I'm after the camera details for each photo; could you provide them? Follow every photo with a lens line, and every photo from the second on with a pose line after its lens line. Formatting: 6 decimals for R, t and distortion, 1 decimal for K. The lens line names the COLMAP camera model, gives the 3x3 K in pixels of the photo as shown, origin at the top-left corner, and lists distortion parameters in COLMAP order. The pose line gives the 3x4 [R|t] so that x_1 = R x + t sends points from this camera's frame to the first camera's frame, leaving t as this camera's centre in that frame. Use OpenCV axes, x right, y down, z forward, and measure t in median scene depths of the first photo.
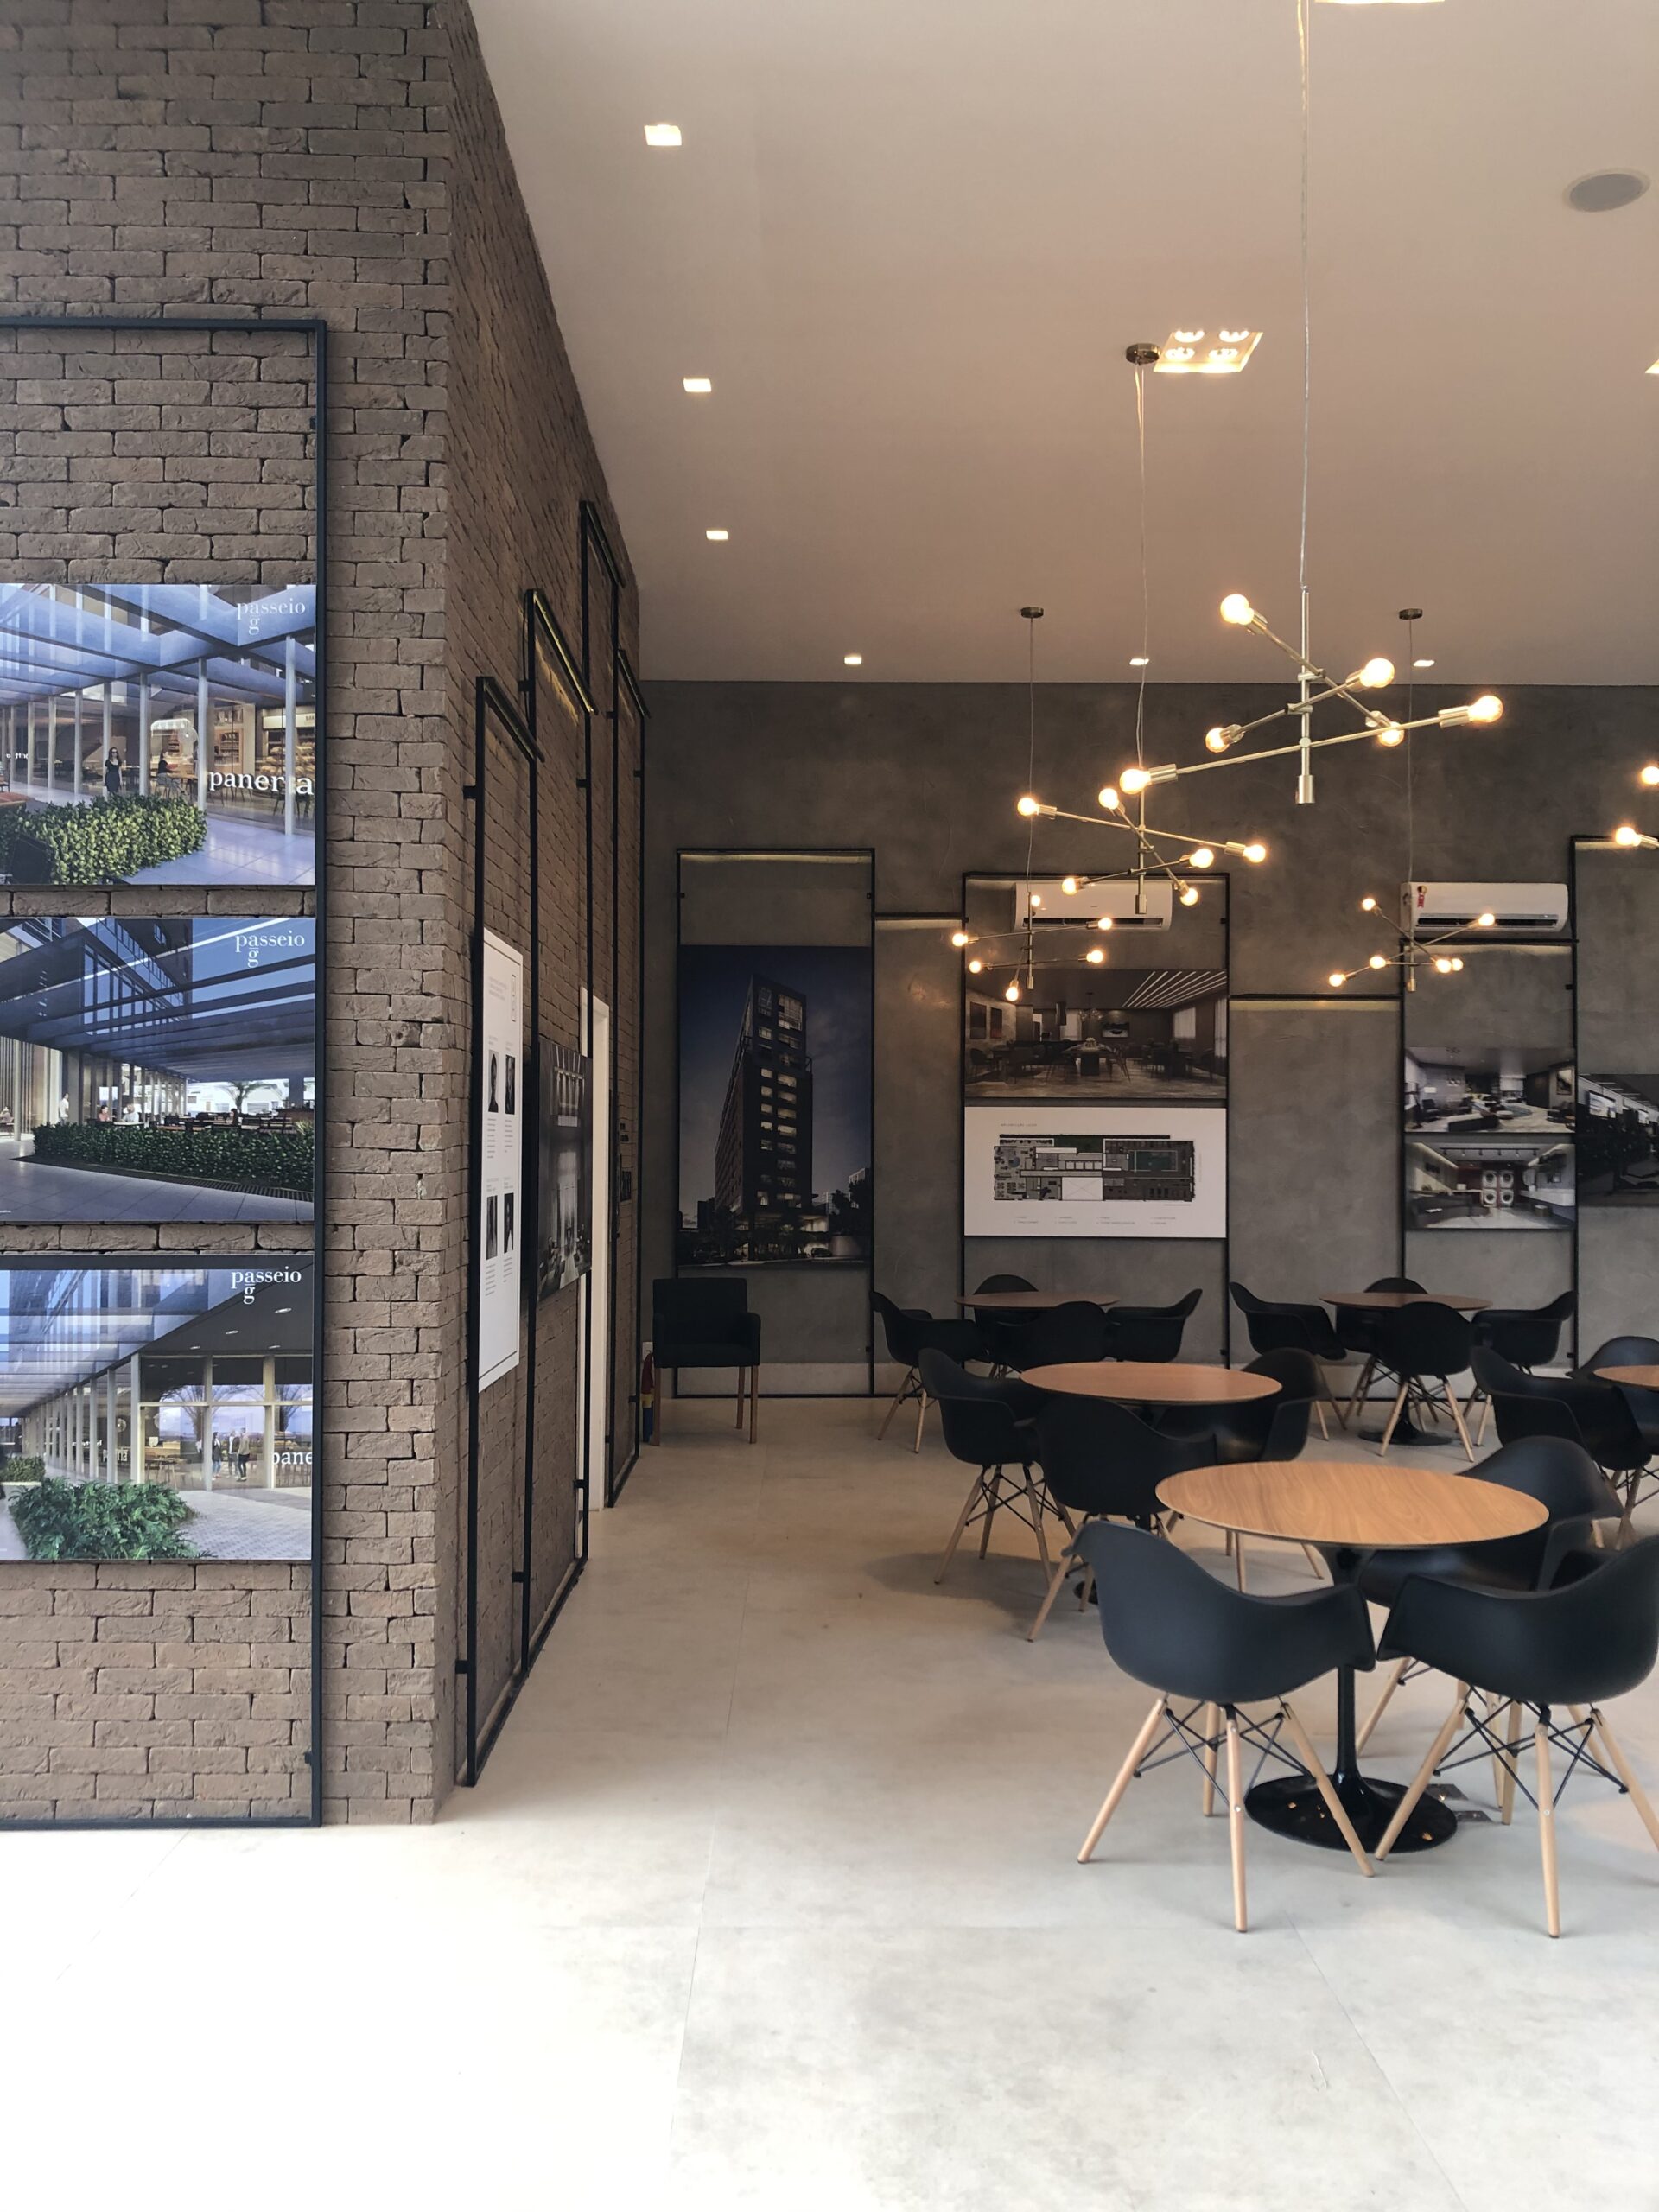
lens RADIAL K [[1793.1, 0, 806.5], [0, 1793.1, 1099.3], [0, 0, 1]] dist [0.064985, -0.063854]
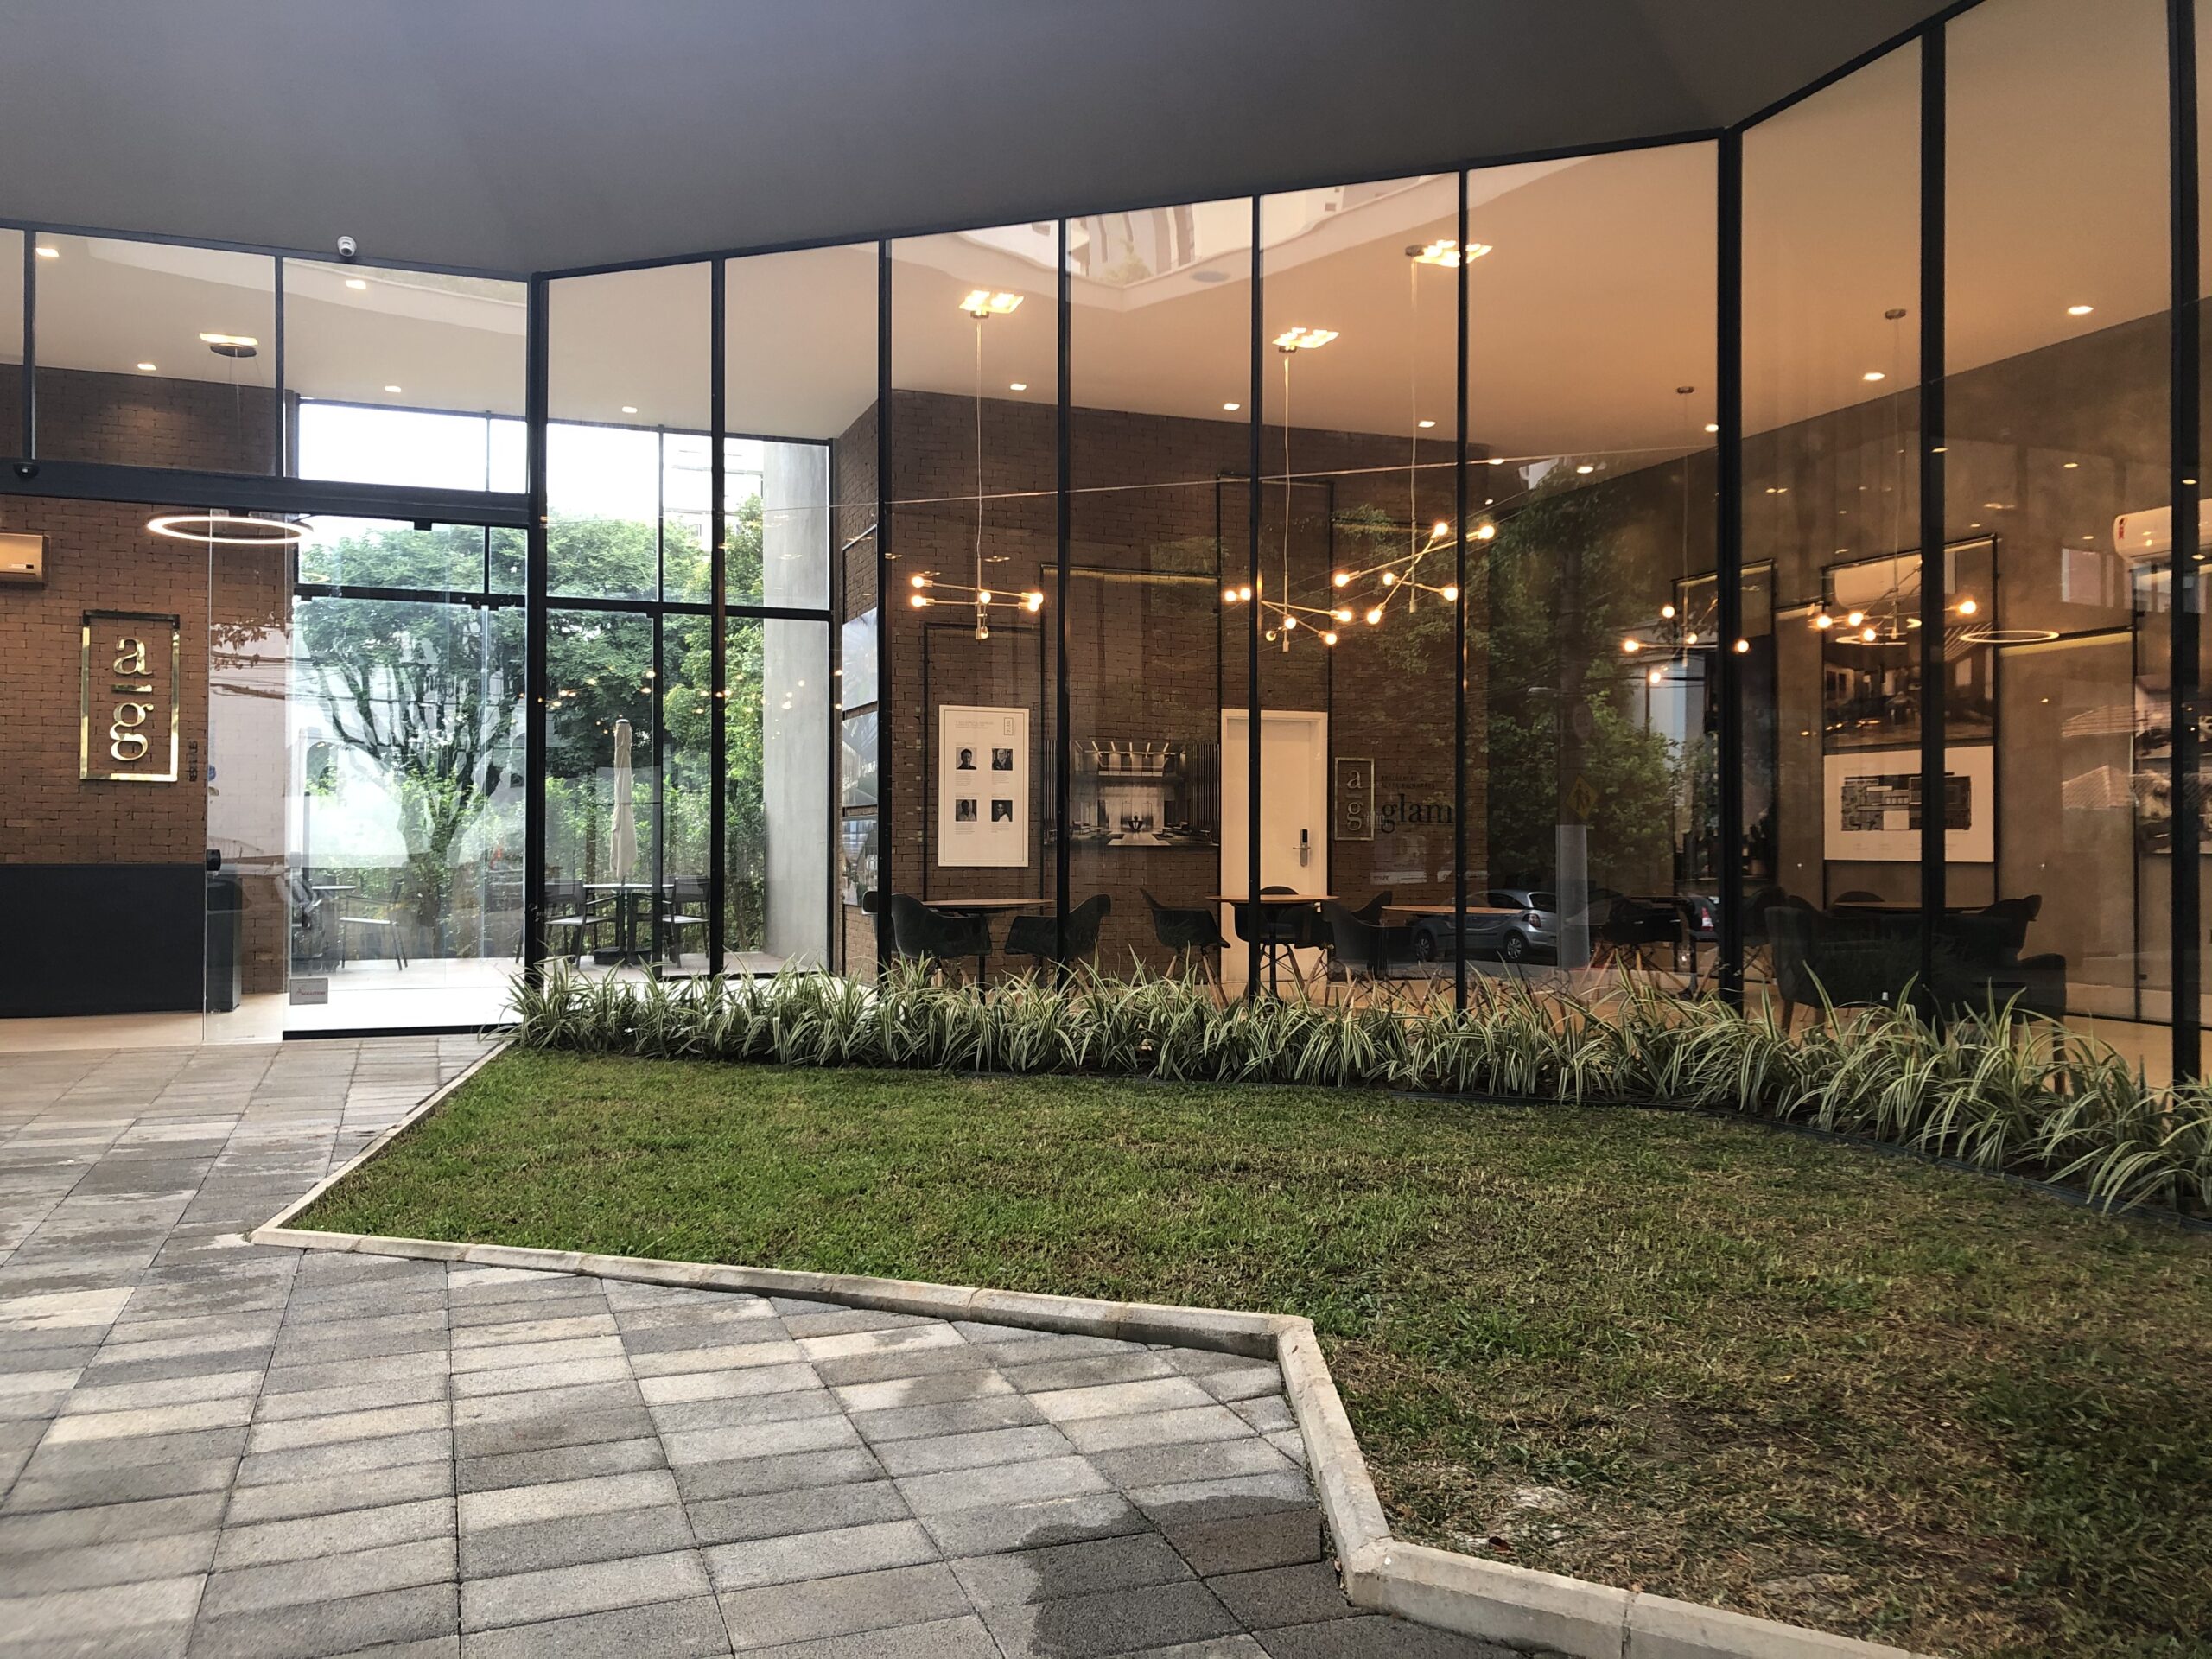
lens RADIAL K [[1793.1, 0, 1096.5], [0, 1793.1, 830.4], [0, 0, 1]] dist [0.064985, -0.063854]
pose [[0.352253, -0.010448, -0.935846, 2.793627], [0.019851, 0.999796, -0.003690, 0.129879], [0.935694, -0.017277, 0.352389, 0.225097]]
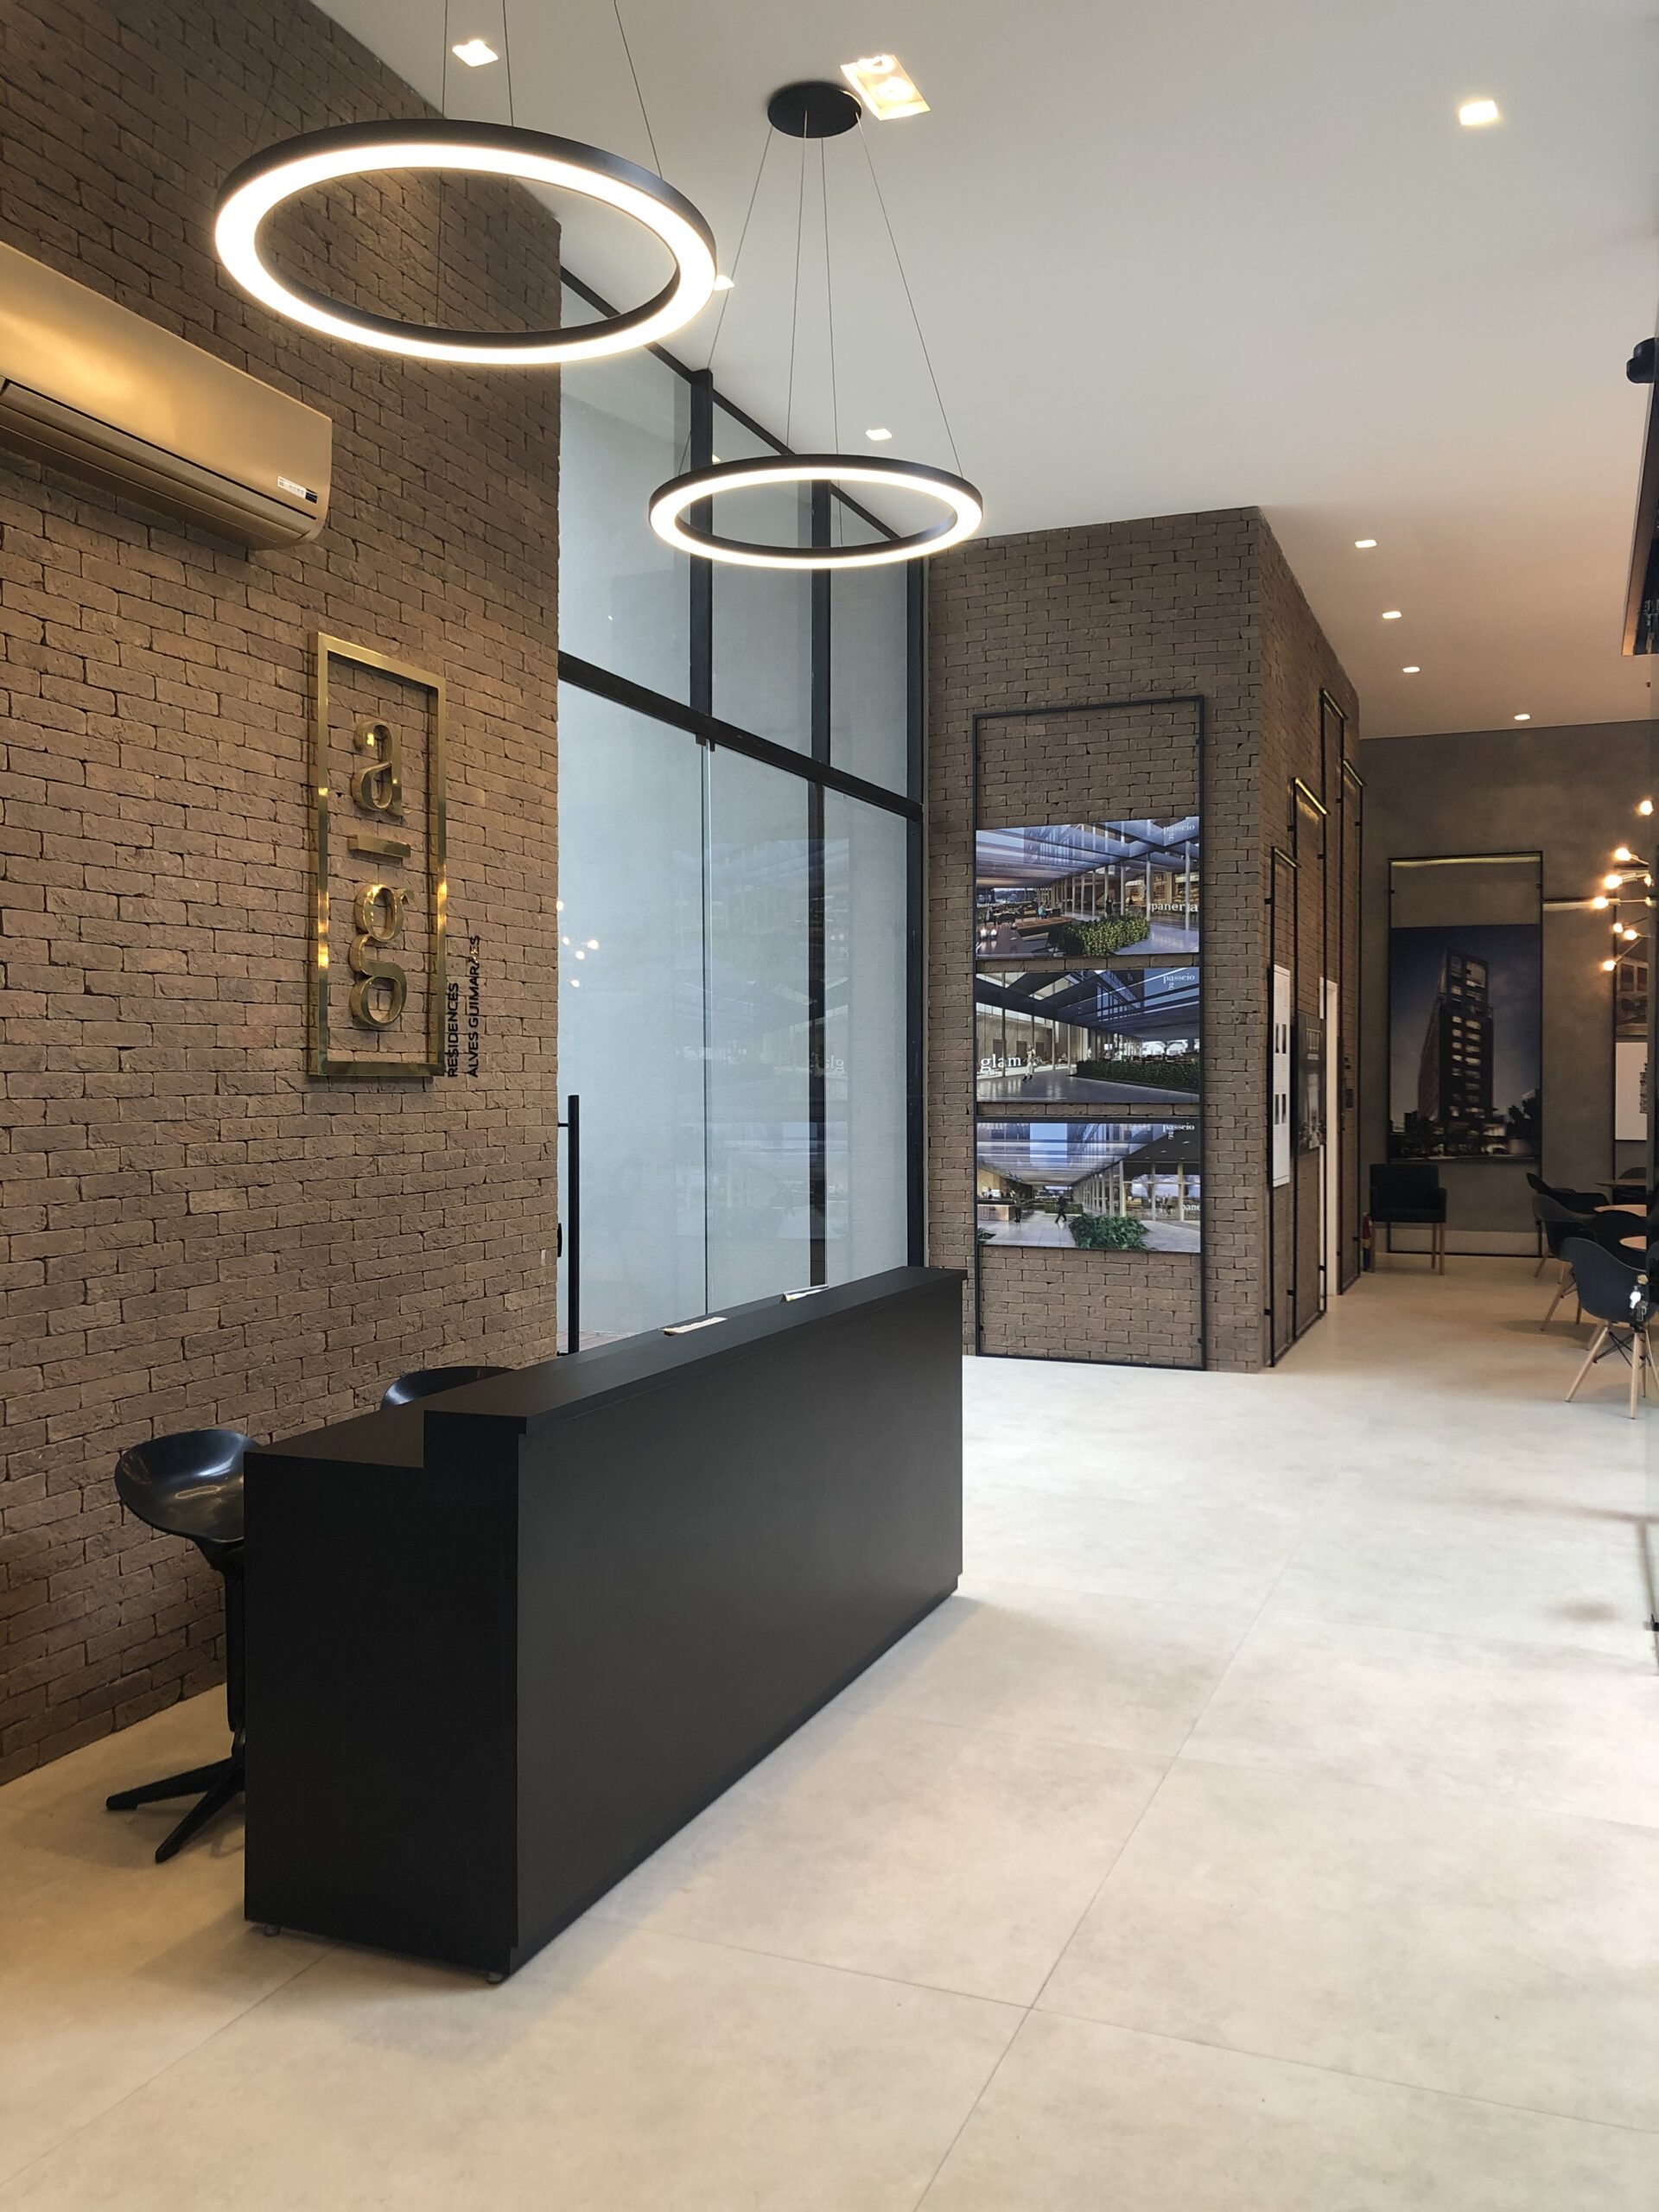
lens RADIAL K [[1793.1, 0, 812.5], [0, 1793.1, 1087.0], [0, 0, 1]] dist [0.064985, -0.063854]
pose [[0.923648, -0.000442, -0.383241, 0.135324], [0.012024, 0.999540, 0.027827, -0.019373], [0.383052, -0.030311, 0.923229, -1.213546]]
